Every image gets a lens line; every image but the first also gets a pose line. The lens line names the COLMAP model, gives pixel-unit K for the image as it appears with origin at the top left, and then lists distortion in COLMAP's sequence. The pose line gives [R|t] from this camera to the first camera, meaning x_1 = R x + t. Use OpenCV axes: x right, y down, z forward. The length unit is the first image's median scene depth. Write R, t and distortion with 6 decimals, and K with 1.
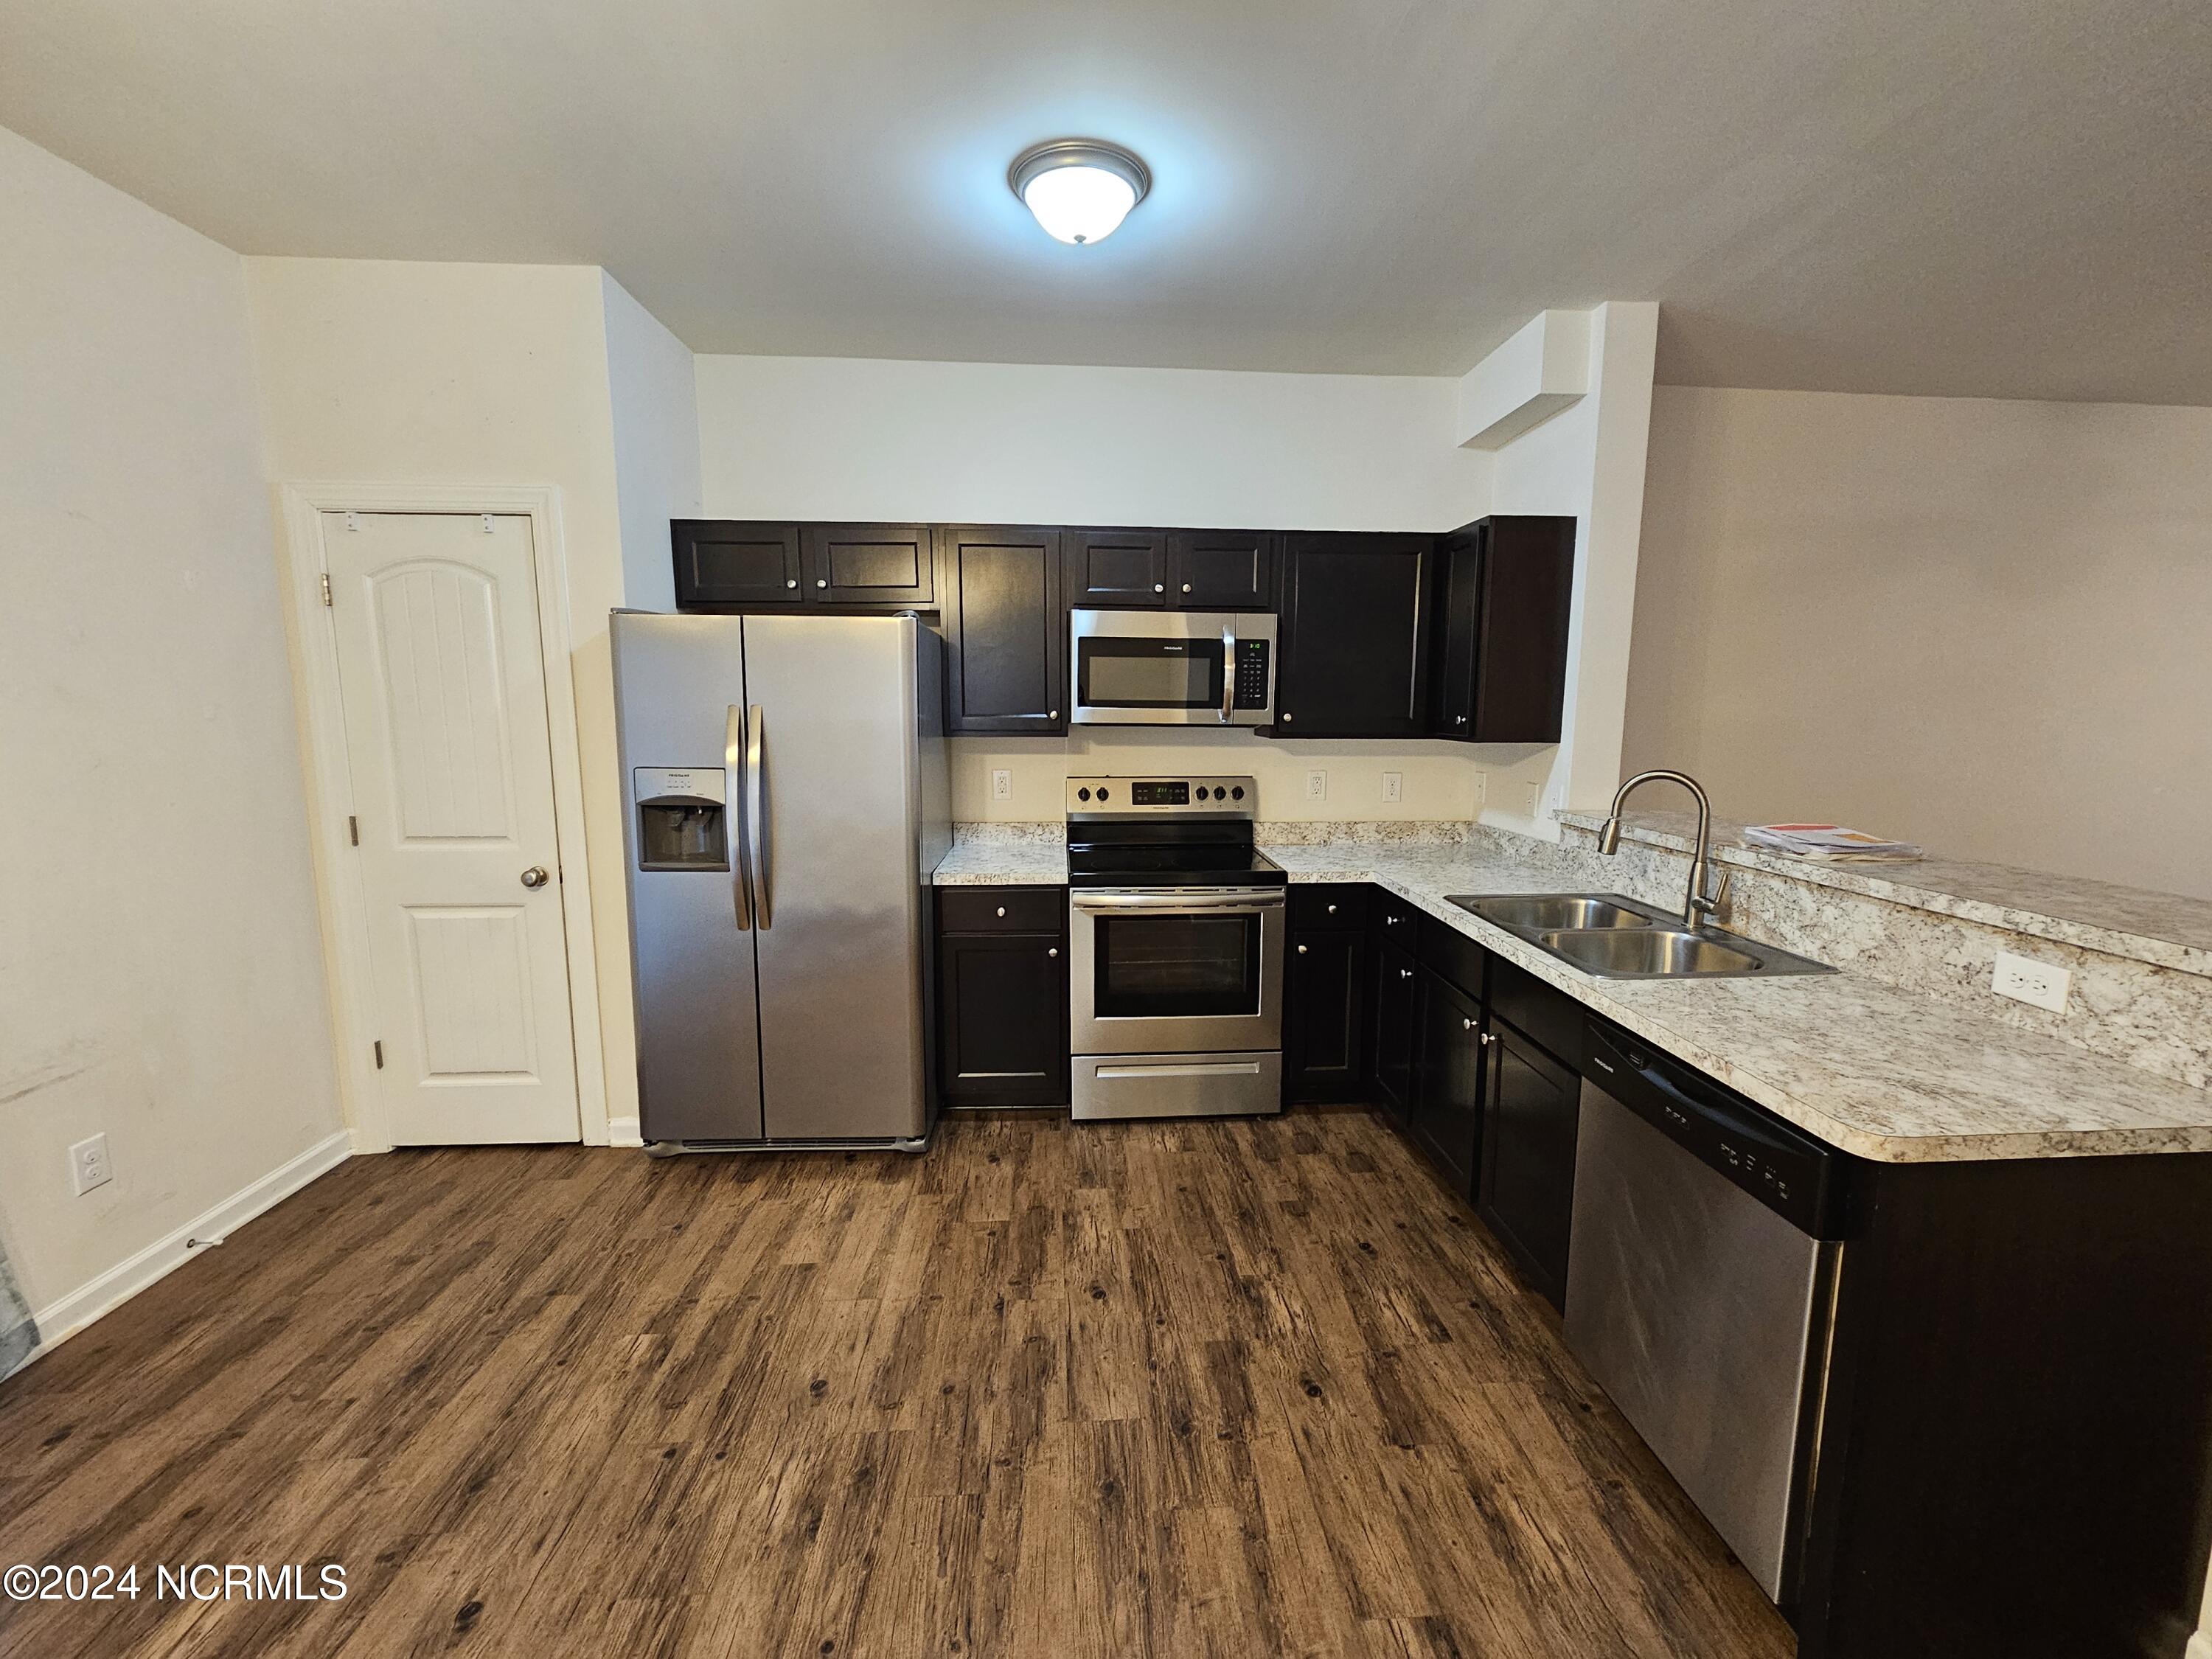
lens RADIAL K [[906.4, 0, 1107.1], [0, 906.4, 836.1], [0, 0, 1]] dist [0.003206, 0.000380]
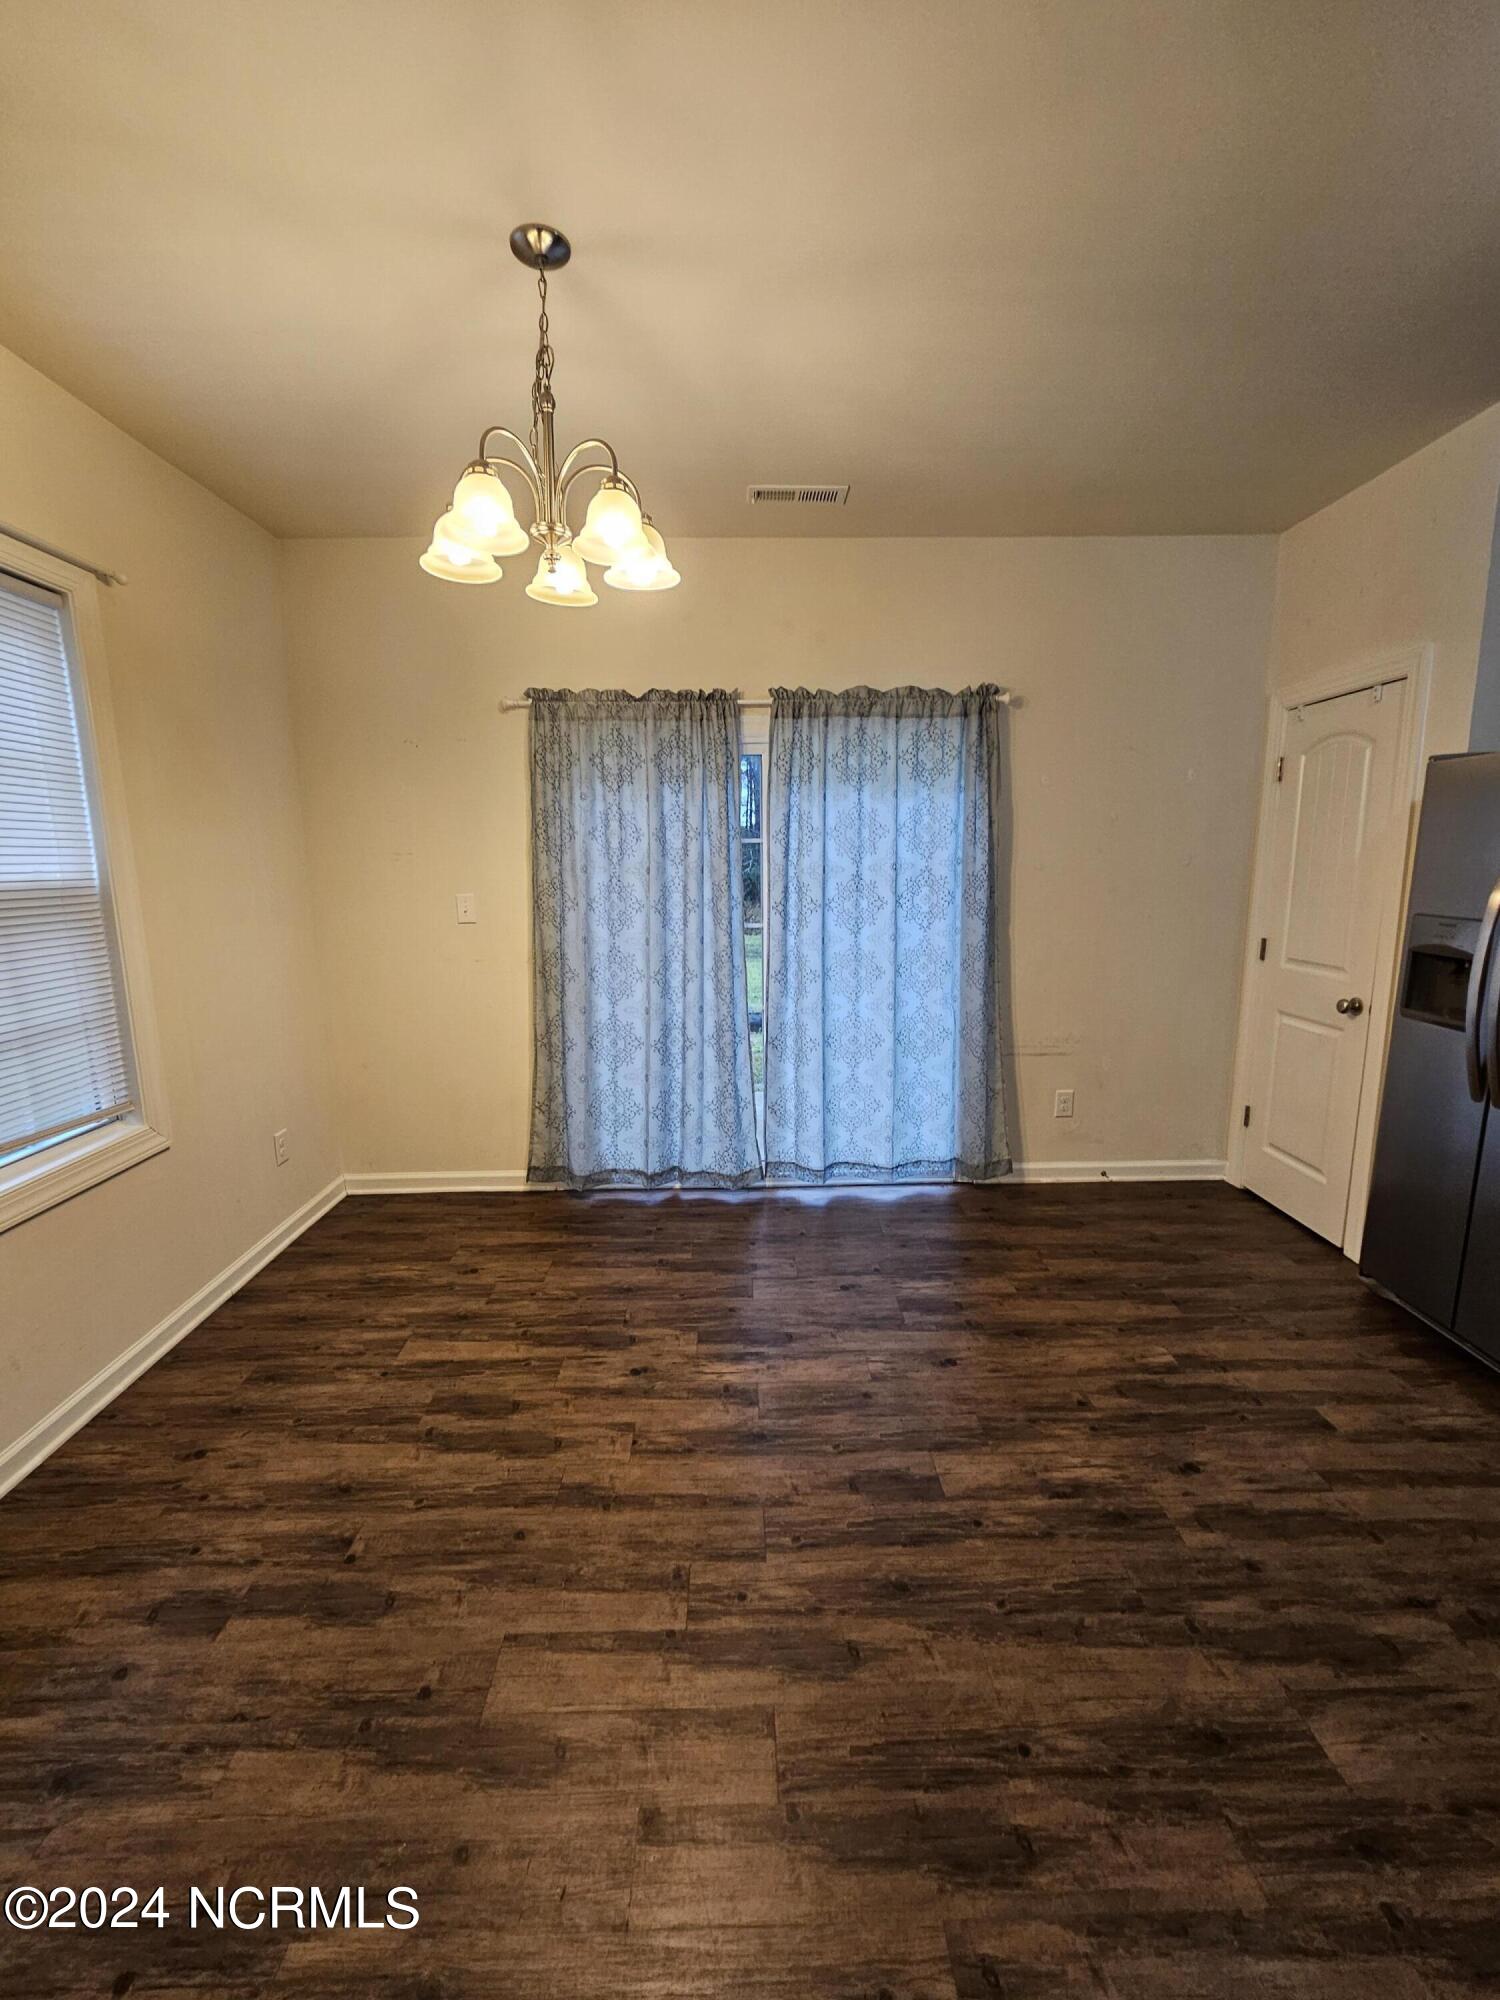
lens RADIAL K [[819.6, 0, 747.1], [0, 819.6, 992.7], [0, 0, 1]] dist [0.003206, 0.000380]
pose [[-0.040038, 0.153941, -0.987269, 0.541422], [-0.132690, 0.978491, 0.157953, -0.042400], [0.990349, 0.137325, -0.018751, 0.361660]]
